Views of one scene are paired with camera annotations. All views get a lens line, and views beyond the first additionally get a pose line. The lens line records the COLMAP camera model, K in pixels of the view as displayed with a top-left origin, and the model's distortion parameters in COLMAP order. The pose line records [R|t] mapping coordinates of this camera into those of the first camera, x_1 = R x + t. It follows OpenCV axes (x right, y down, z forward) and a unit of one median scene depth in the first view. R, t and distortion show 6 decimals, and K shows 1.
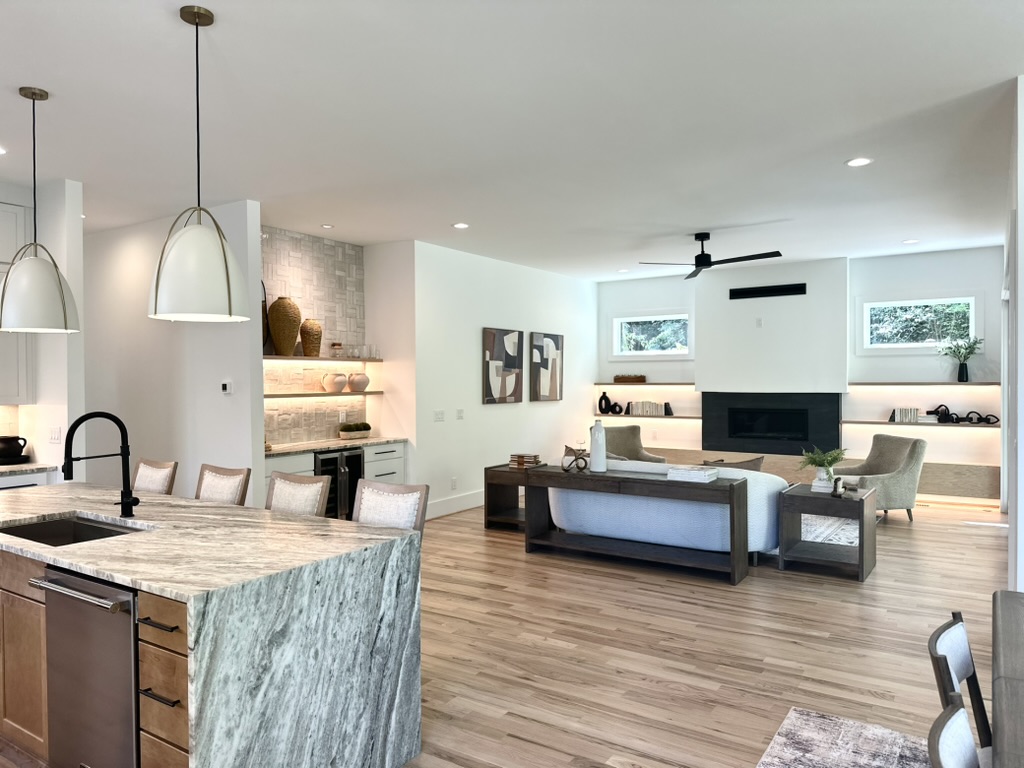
lens RADIAL K [[711.1, 0, 511.6], [0, 711.1, 400.7], [0, 0, 1]] dist [0.112432, -0.155135]
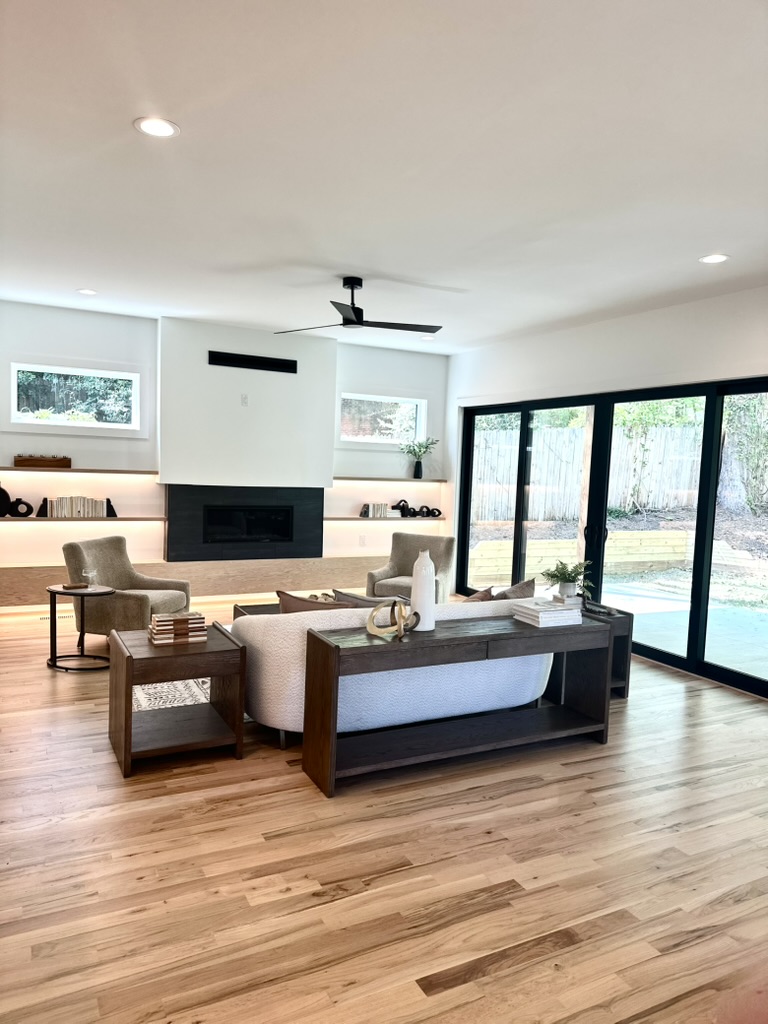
lens RADIAL K [[711.1, 0, 356.8], [0, 711.1, 530.9], [0, 0, 1]] dist [0.112432, -0.155135]
pose [[0.494883, -0.060690, 0.866838, -0.368726], [-0.011686, 0.997003, 0.076475, -0.030119], [-0.868881, -0.047976, 0.492690, 0.599850]]
